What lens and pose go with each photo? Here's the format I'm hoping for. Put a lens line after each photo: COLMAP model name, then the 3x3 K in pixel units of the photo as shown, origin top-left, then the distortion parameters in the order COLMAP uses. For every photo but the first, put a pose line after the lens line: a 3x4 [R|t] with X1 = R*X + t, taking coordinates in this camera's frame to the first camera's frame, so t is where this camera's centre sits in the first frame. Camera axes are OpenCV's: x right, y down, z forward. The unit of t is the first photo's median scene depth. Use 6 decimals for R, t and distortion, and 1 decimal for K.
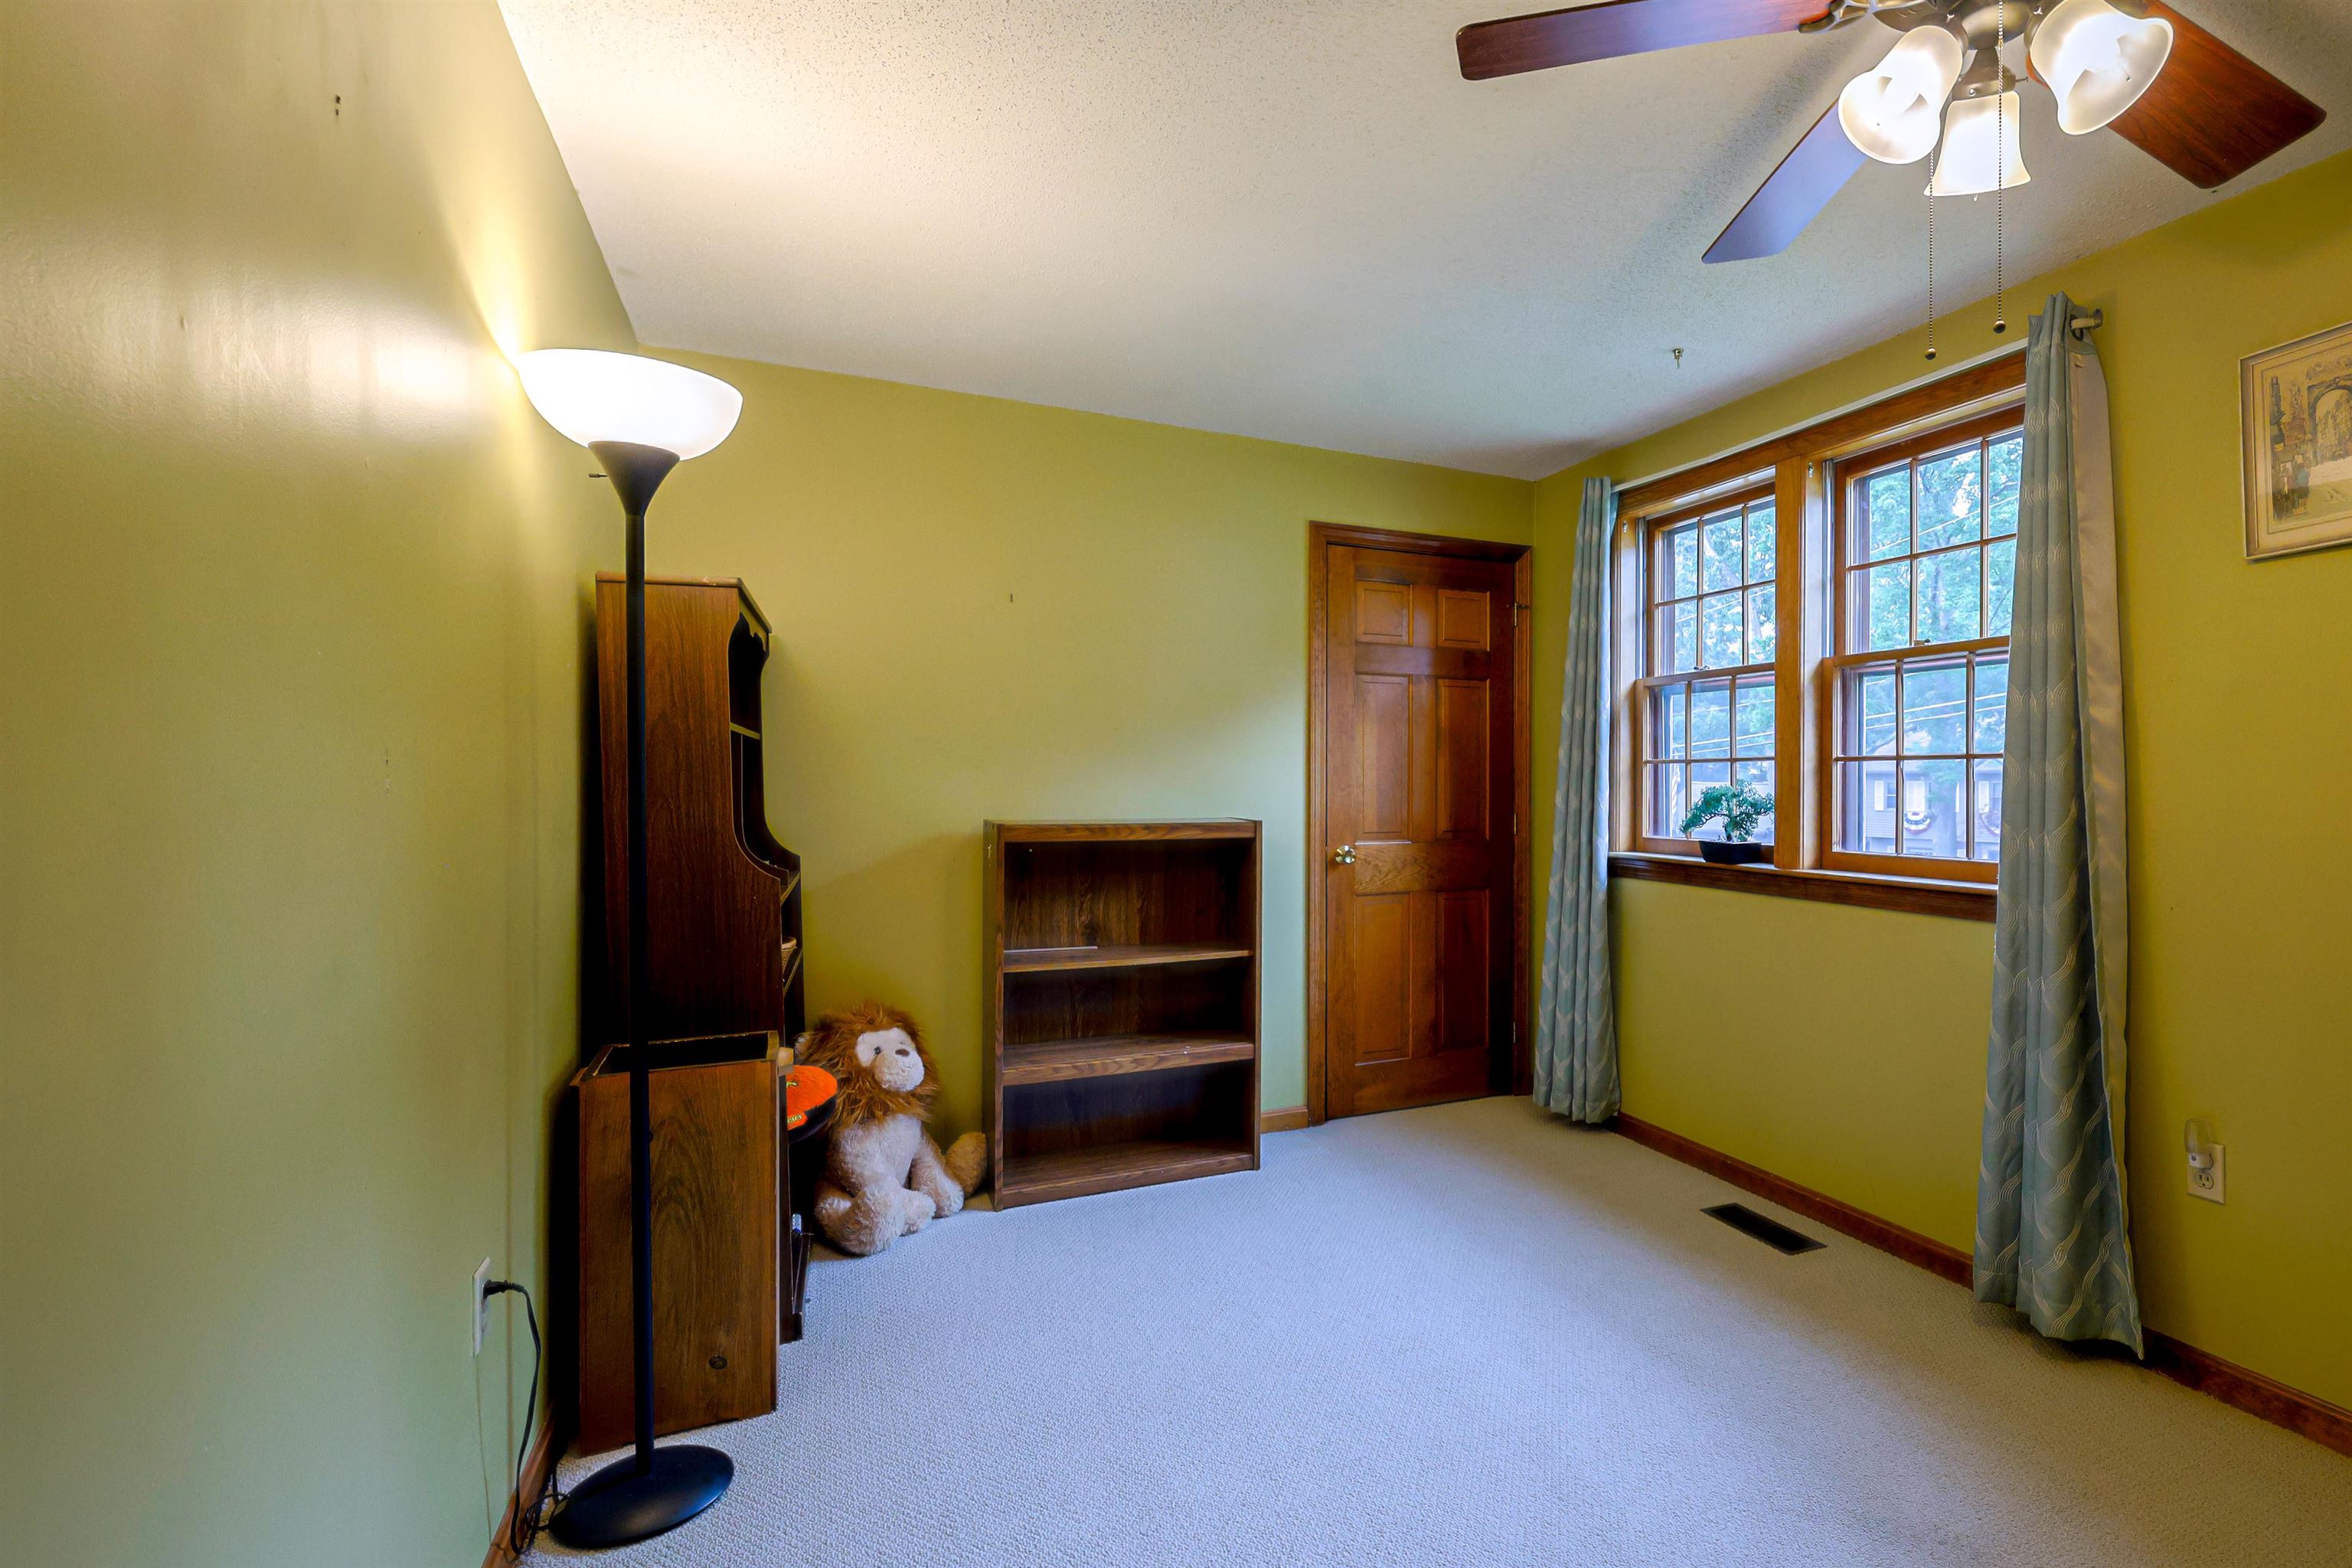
lens RADIAL K [[1079.0, 0, 1178.7], [0, 1079.0, 785.3], [0, 0, 1]] dist [0.004838, 0.000829]
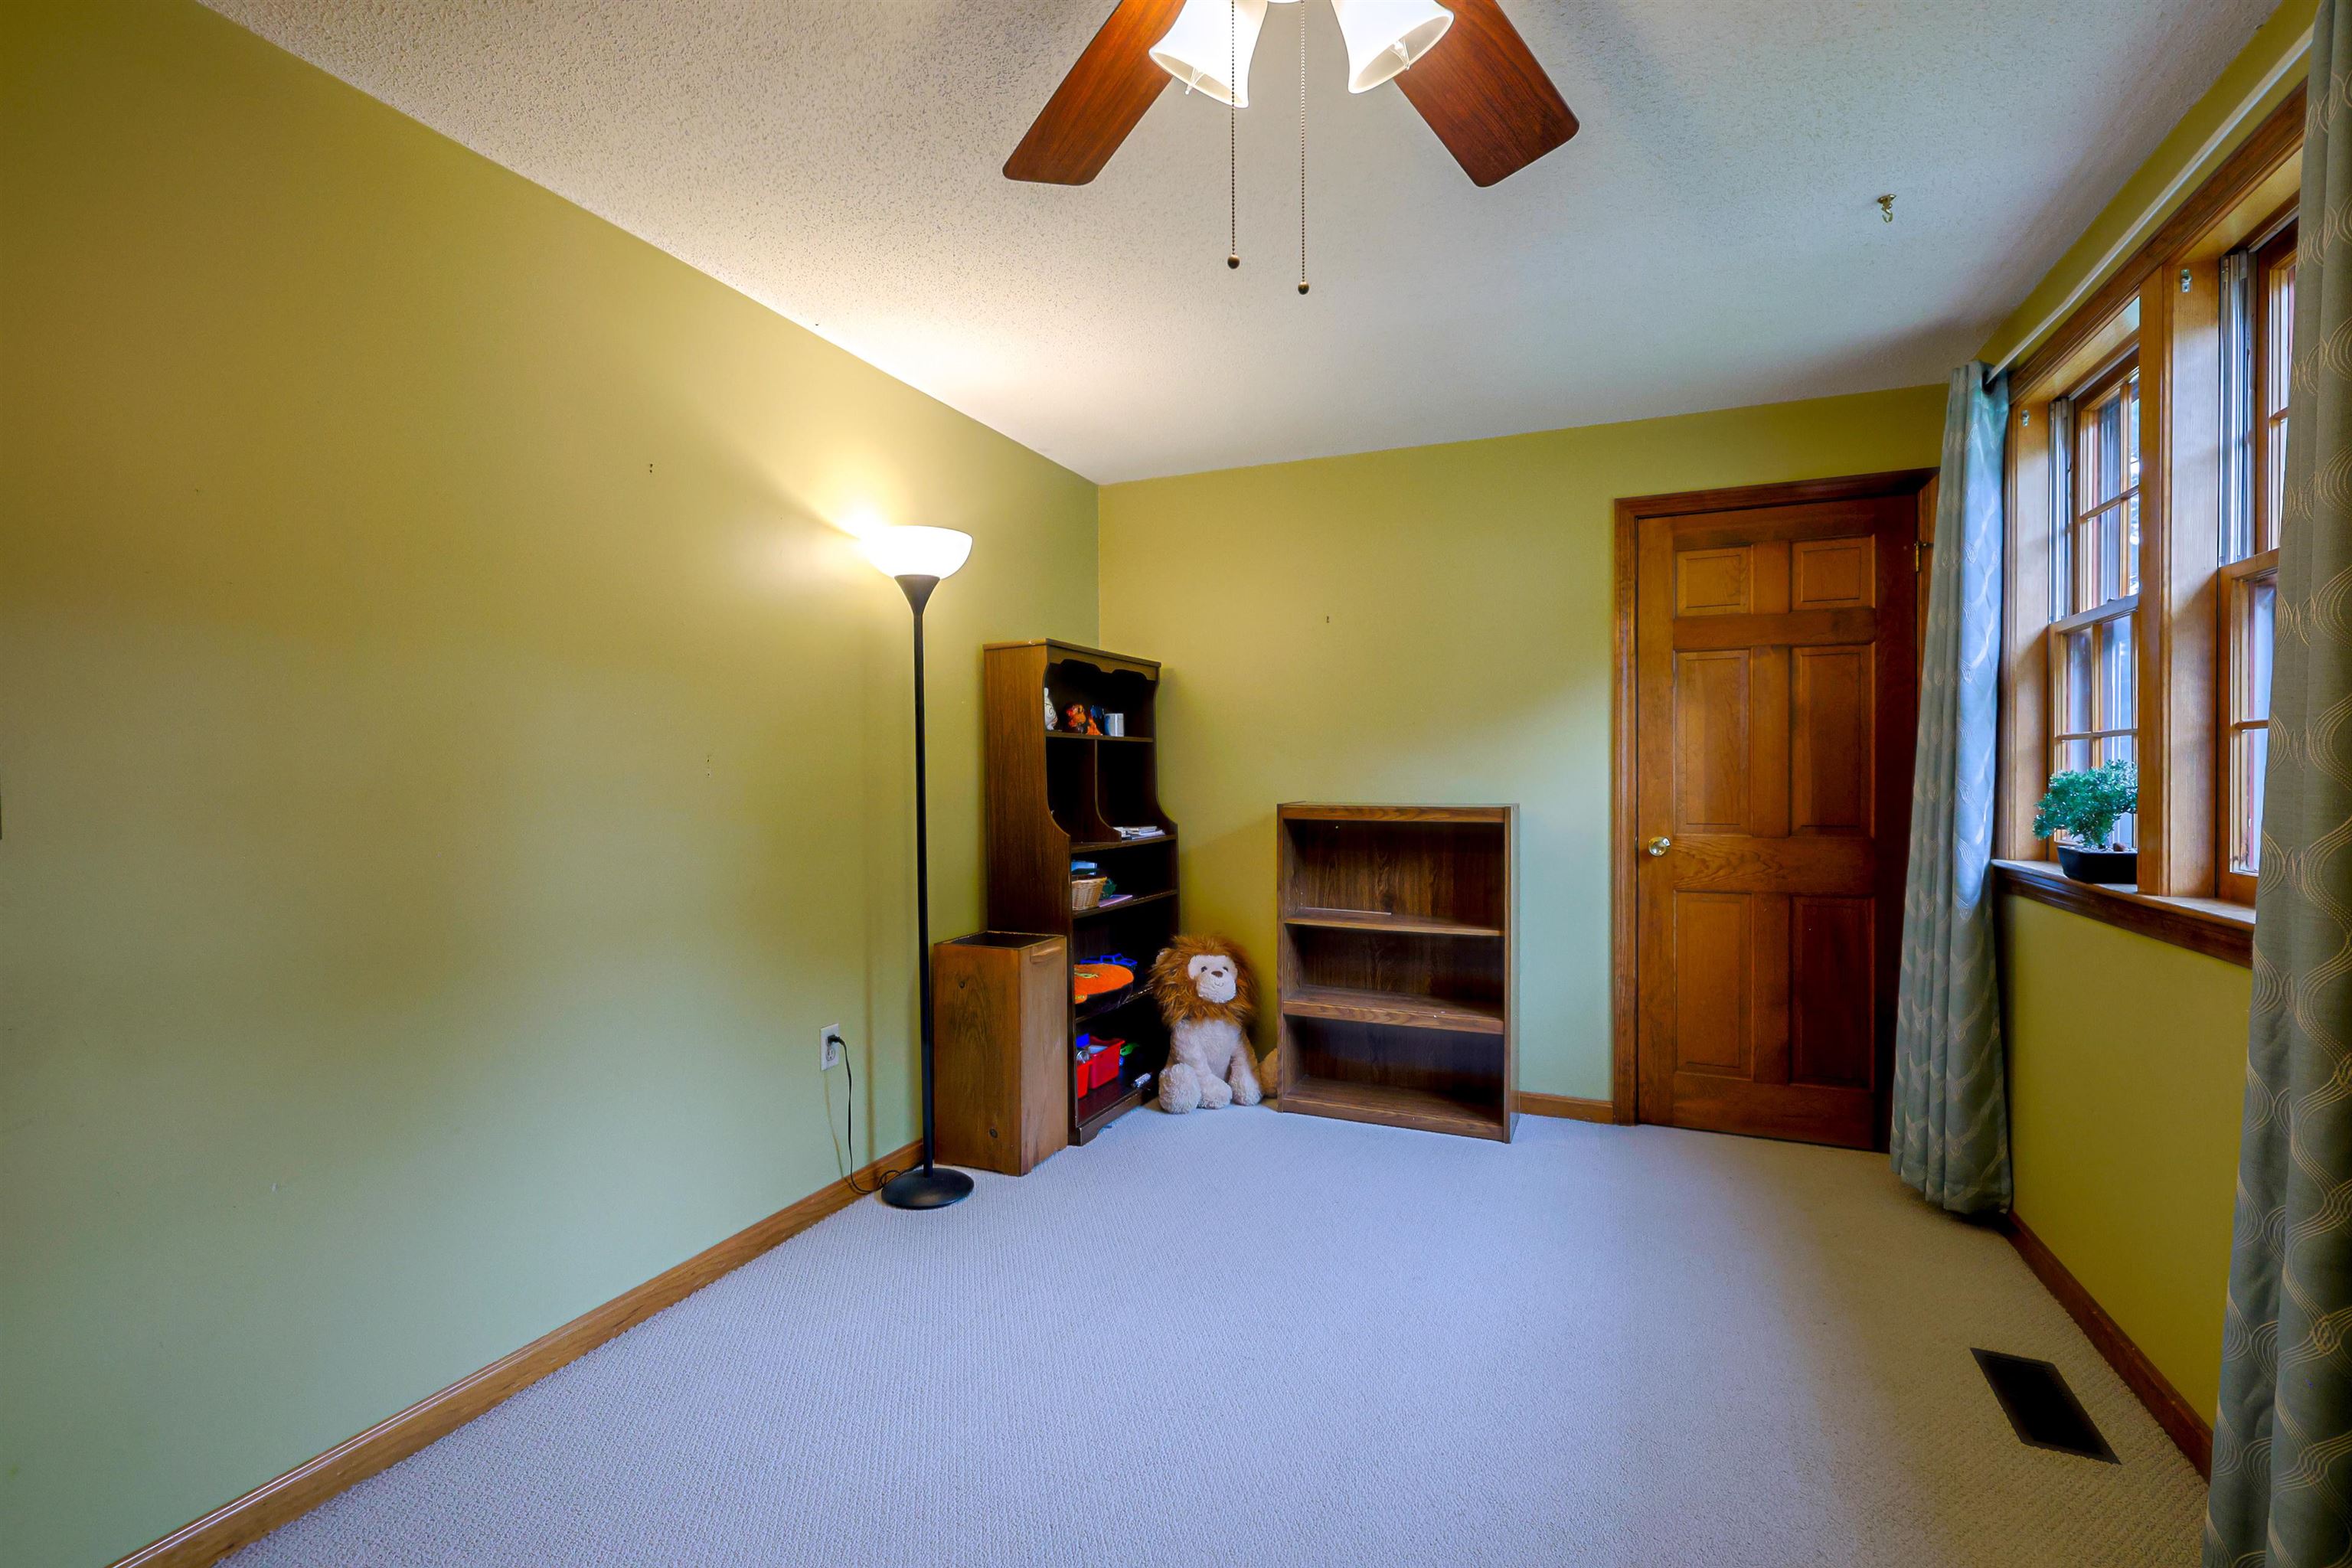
lens RADIAL K [[919.1, 0, 1179.4], [0, 919.1, 783.0], [0, 0, 1]] dist [0.003810, -0.000027]
pose [[0.705234, 0.004312, -0.708962, 0.476371], [0.000475, 0.999978, 0.006555, 0.004325], [0.708975, -0.004959, 0.705216, 0.155318]]
